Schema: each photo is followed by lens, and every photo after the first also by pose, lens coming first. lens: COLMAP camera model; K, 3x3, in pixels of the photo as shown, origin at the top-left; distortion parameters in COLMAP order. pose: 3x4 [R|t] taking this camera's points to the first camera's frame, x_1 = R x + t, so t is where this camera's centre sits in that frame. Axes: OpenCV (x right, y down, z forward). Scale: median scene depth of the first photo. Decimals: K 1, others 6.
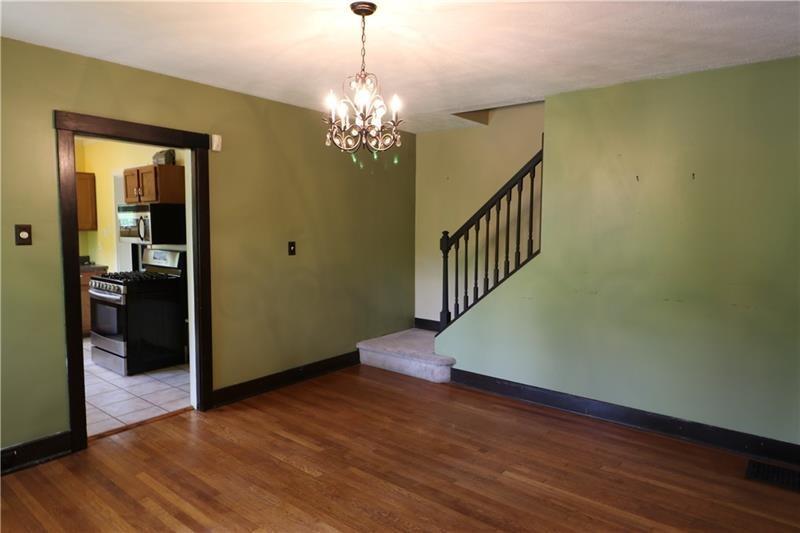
lens RADIAL K [[503.6, 0, 392.6], [0, 503.6, 260.0], [0, 0, 1]] dist [0.002656, 0.000412]
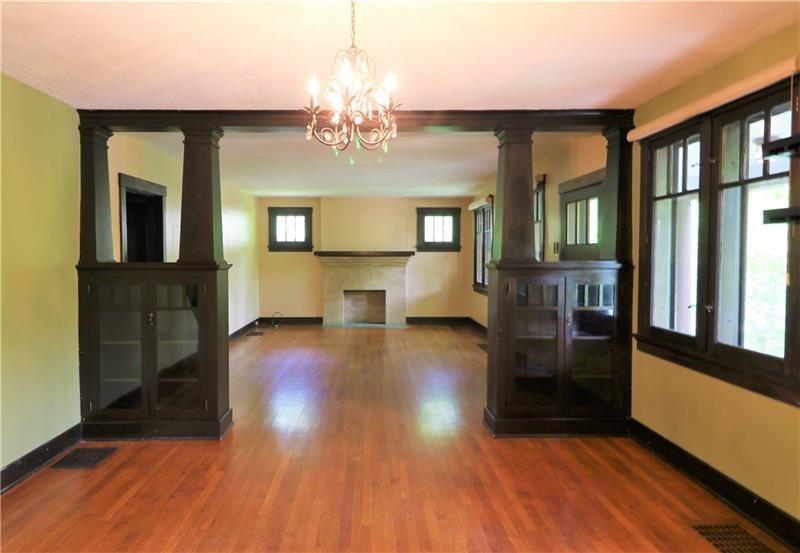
lens RADIAL K [[522.7, 0, 371.8], [0, 522.7, 269.6], [0, 0, 1]] dist [0.003841, 0.000809]
pose [[-0.636252, -0.030659, 0.770871, -0.502167], [0.053635, 0.995034, 0.083843, -0.062481], [-0.769614, 0.094691, -0.631449, 1.052807]]
